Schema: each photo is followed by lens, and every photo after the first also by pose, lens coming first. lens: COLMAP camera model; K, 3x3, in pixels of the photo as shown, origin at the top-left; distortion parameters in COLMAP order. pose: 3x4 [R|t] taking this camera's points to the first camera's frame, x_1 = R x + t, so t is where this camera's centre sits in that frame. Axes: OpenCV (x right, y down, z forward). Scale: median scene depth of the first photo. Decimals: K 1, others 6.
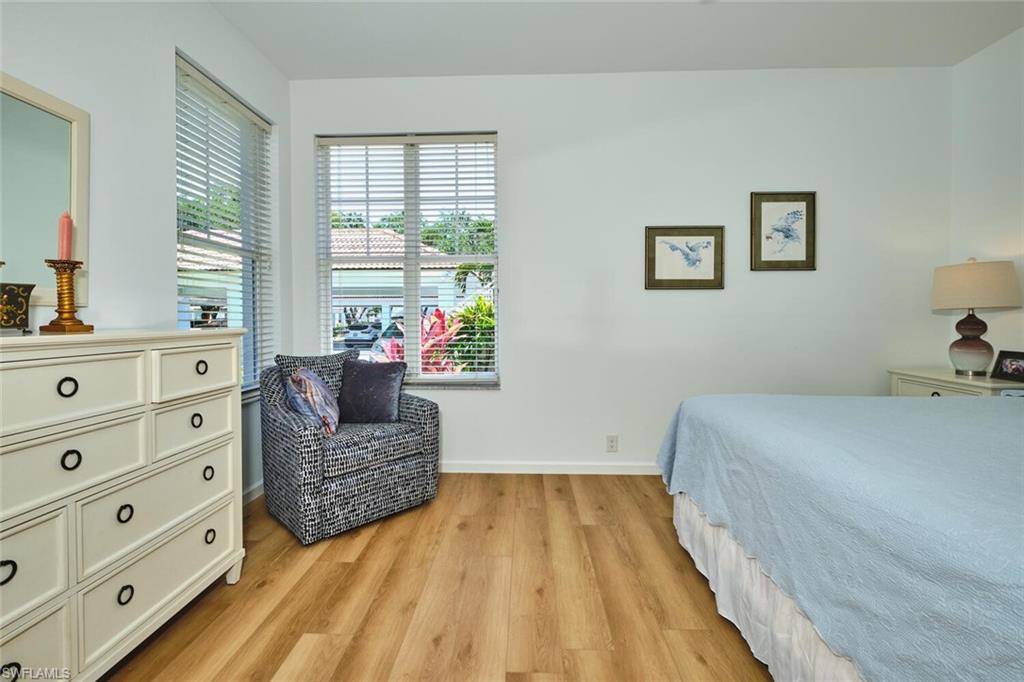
lens RADIAL K [[457.4, 0, 504.6], [0, 457.4, 319.6], [0, 0, 1]] dist [0.010321, -0.002110]
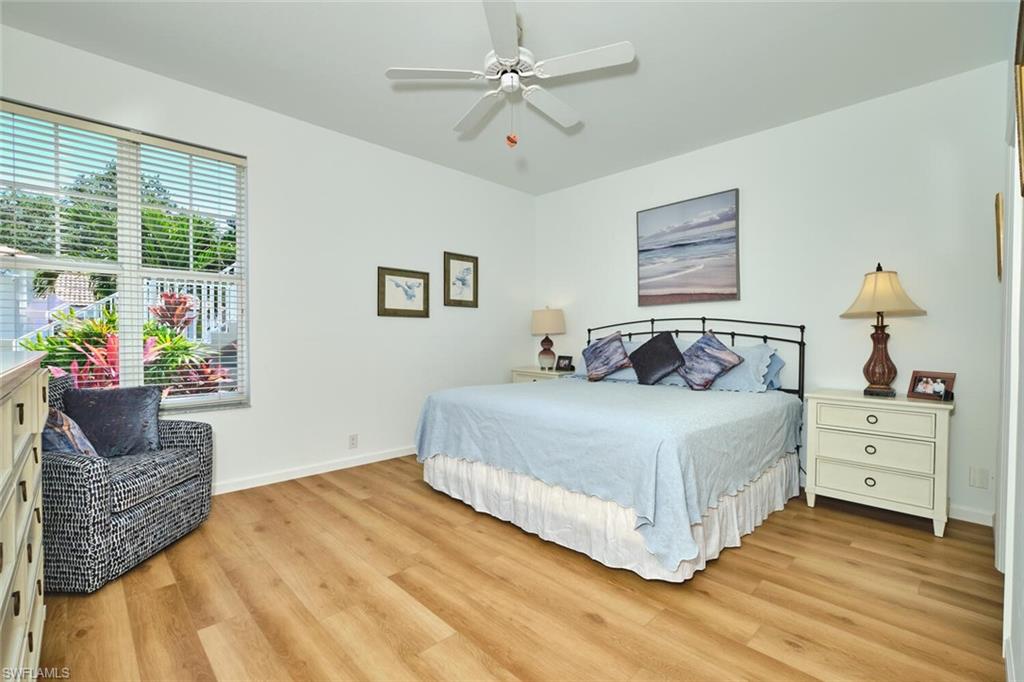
lens RADIAL K [[457.4, 0, 503.6], [0, 457.4, 339.3], [0, 0, 1]] dist [0.010321, -0.002110]
pose [[0.700508, -0.000627, 0.713644, -0.436456], [0.000087, 1.000000, 0.000793, -0.002452], [-0.713644, -0.000493, 0.700508, -0.170484]]
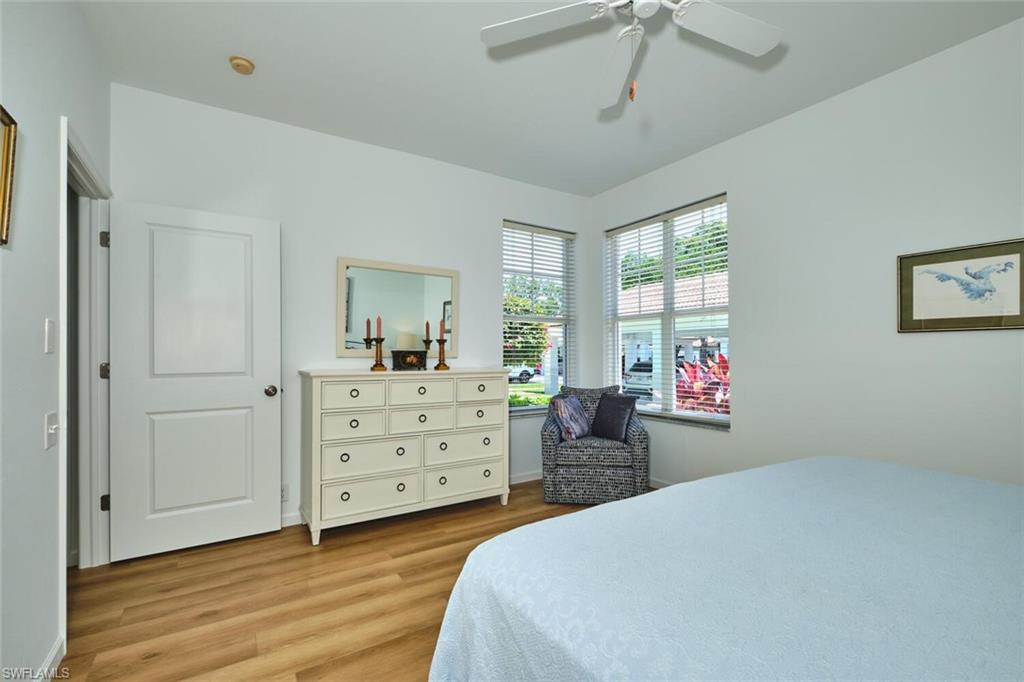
lens RADIAL K [[457.4, 0, 506.9], [0, 457.4, 346.9], [0, 0, 1]] dist [0.010321, -0.002110]
pose [[0.576305, -0.012571, -0.817138, 0.706794], [-0.004789, 0.999813, -0.018759, -0.026968], [0.817220, 0.014724, 0.576137, -0.055322]]
